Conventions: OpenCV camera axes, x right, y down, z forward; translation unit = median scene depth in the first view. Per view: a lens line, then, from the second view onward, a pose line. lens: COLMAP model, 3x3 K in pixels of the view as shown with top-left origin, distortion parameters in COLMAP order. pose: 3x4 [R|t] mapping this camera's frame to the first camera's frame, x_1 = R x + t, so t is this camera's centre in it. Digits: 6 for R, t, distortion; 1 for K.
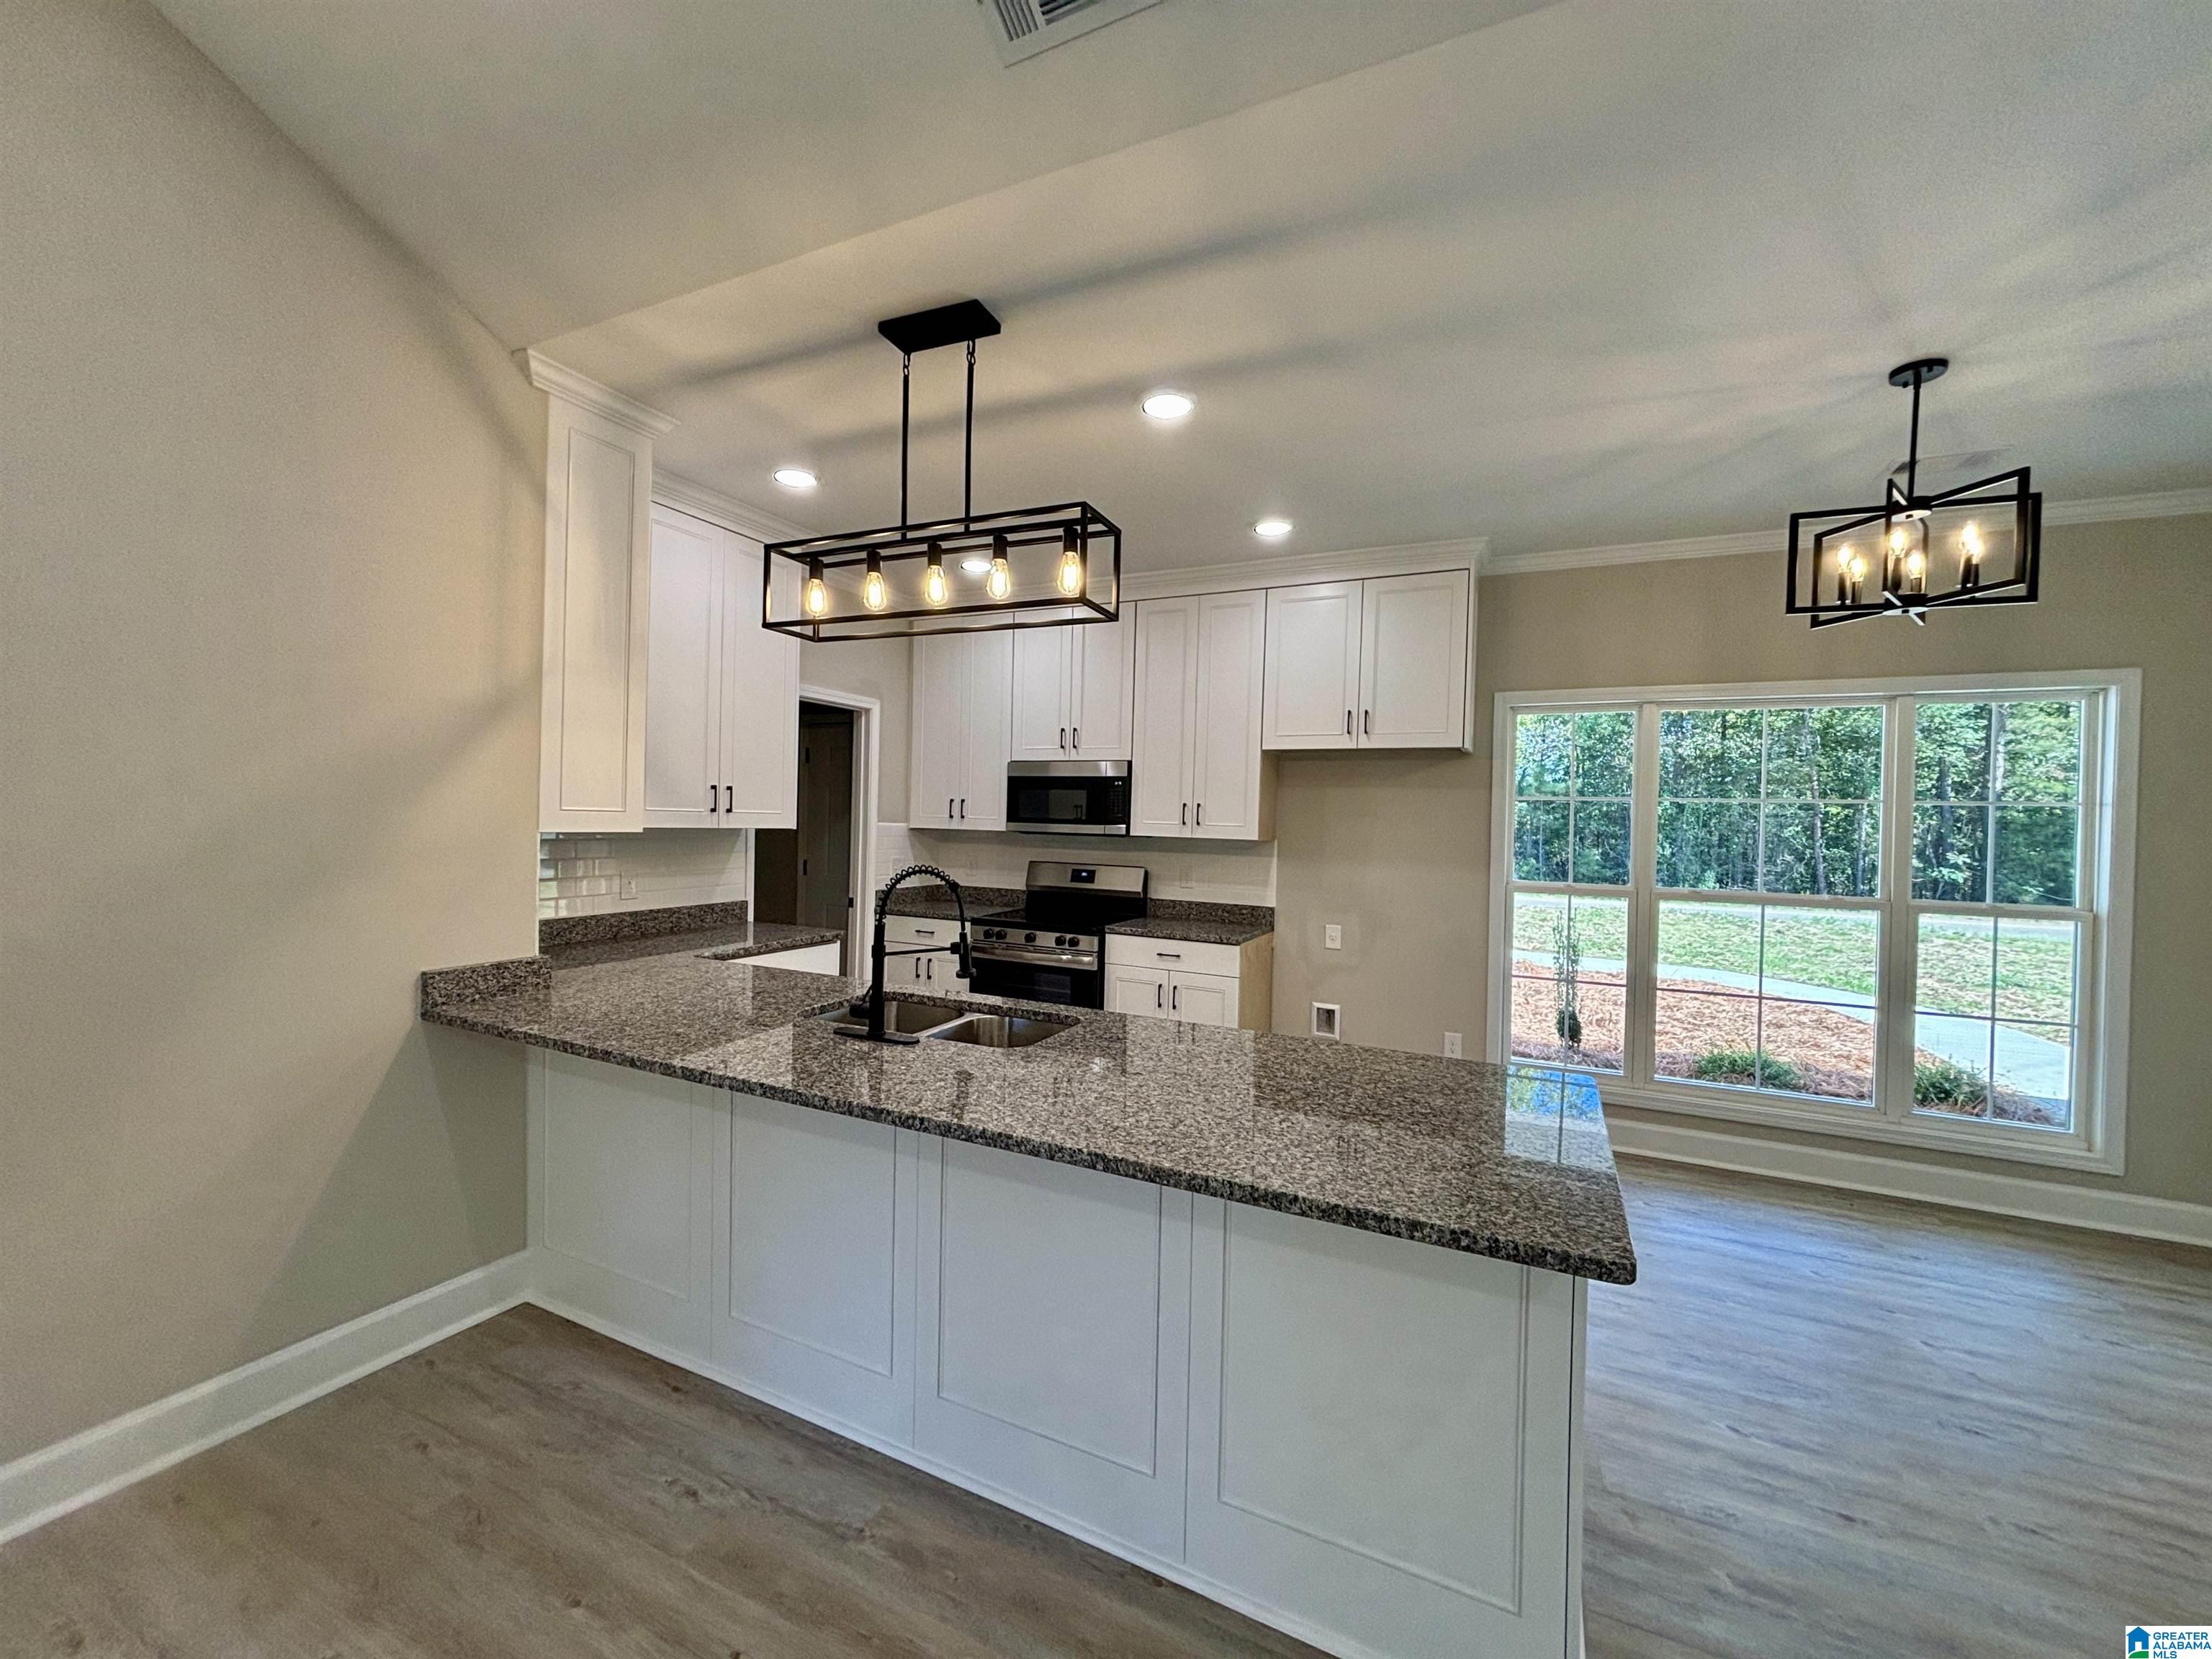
lens RADIAL K [[884.0, 0, 1100.8], [0, 884.0, 826.5], [0, 0, 1]] dist [-0.000308, 0.001358]
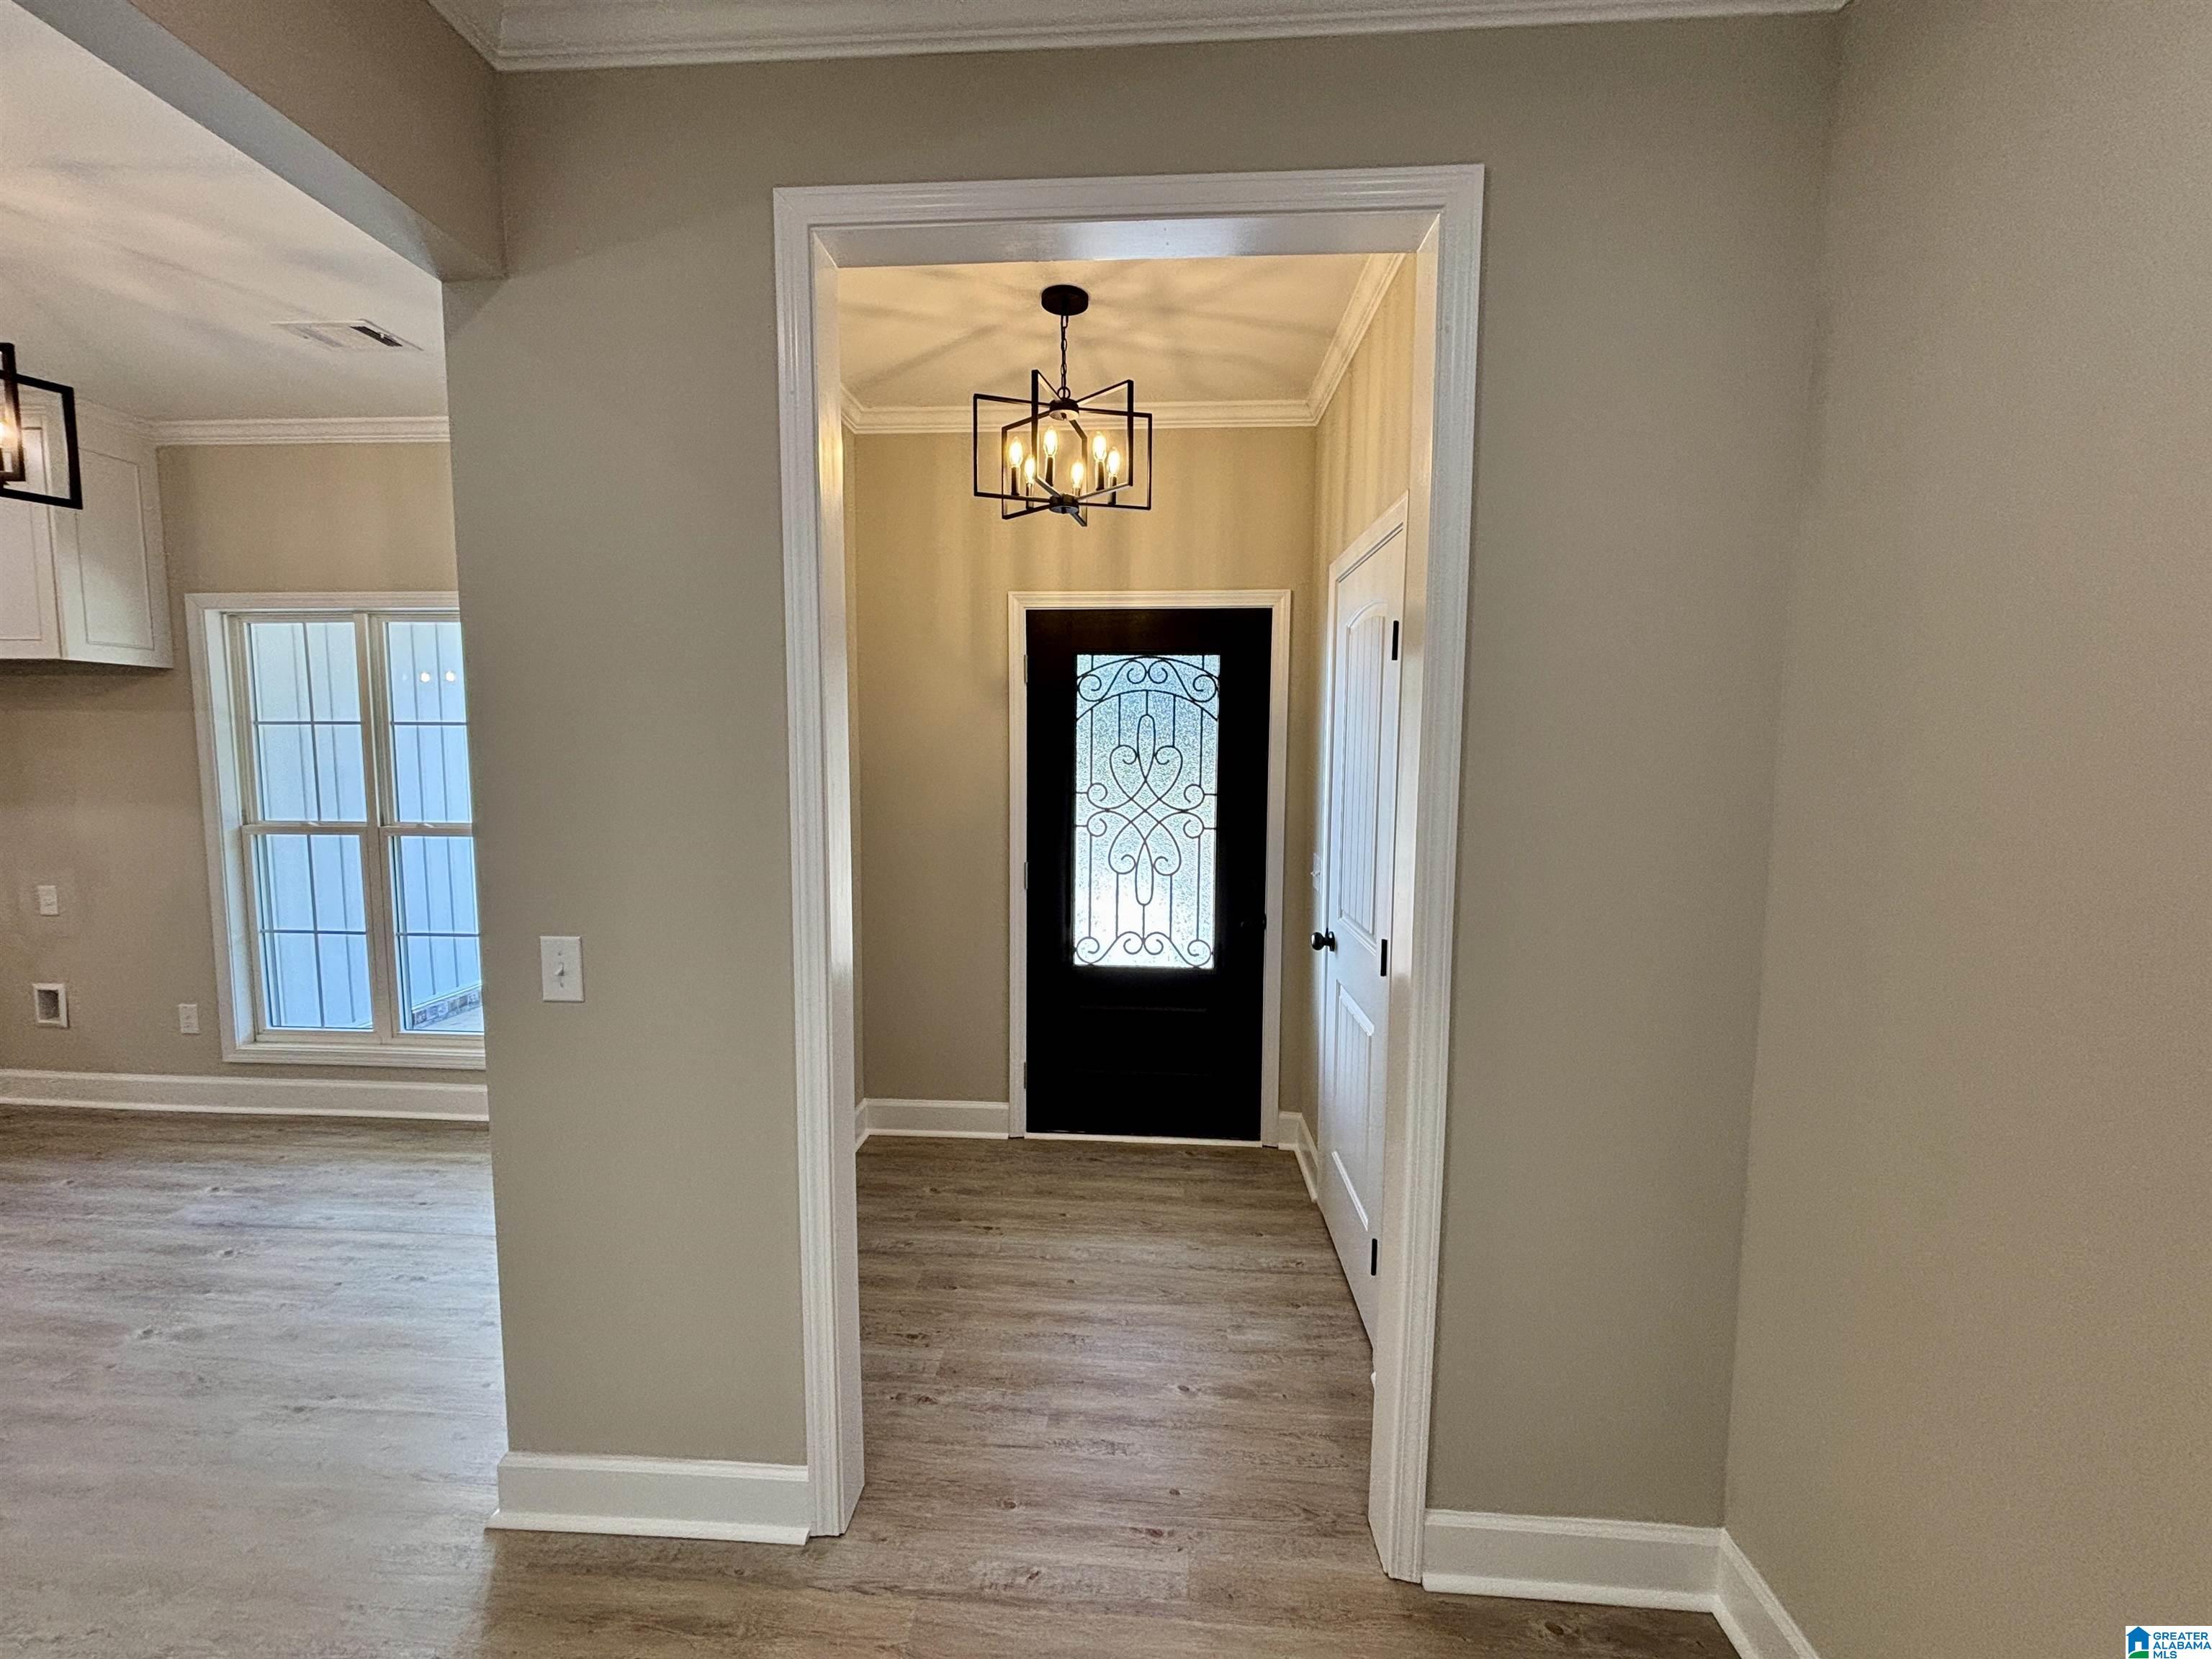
lens RADIAL K [[884.0, 0, 1092.2], [0, 884.0, 829.0], [0, 0, 1]] dist [-0.000308, 0.001358]
pose [[0.929043, -0.050091, 0.366565, 0.997469], [0.019149, 0.995975, 0.087567, 0.010748], [-0.369475, -0.074334, 0.926263, -0.096523]]
